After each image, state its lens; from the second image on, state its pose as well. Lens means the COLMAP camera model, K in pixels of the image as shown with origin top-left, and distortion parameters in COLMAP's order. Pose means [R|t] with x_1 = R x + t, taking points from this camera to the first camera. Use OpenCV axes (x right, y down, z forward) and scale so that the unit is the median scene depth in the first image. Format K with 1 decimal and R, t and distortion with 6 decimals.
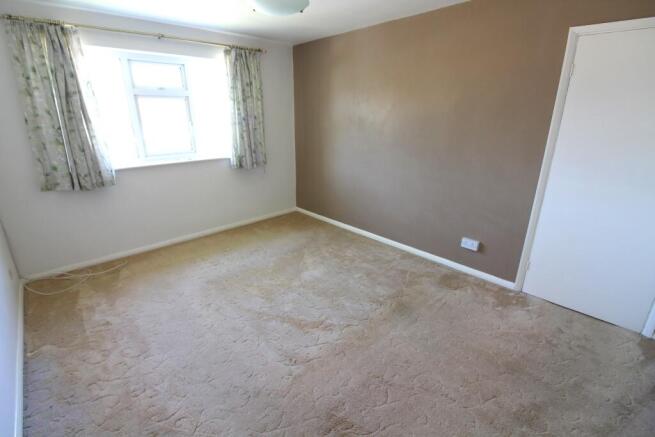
lens RADIAL K [[309.3, 0, 325.5], [0, 309.3, 218.5], [0, 0, 1]] dist [-0.011391, -0.005285]
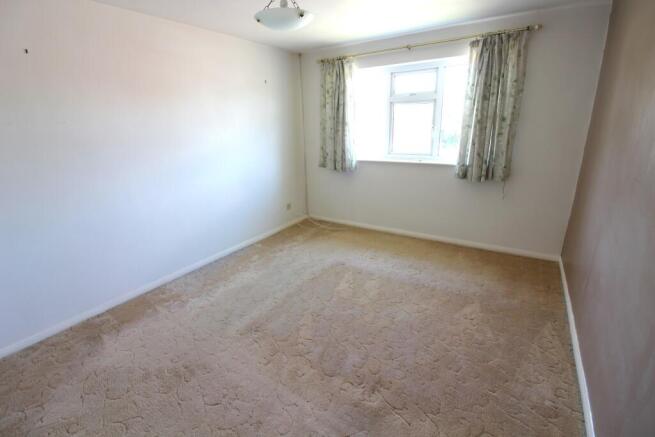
lens RADIAL K [[309.3, 0, 324.9], [0, 309.3, 219.3], [0, 0, 1]] dist [-0.011391, -0.005285]
pose [[0.213462, 0.289718, -0.933004, 0.599371], [-0.287153, 0.931437, 0.223534, -0.178018], [0.933797, 0.220199, 0.282020, 0.539701]]
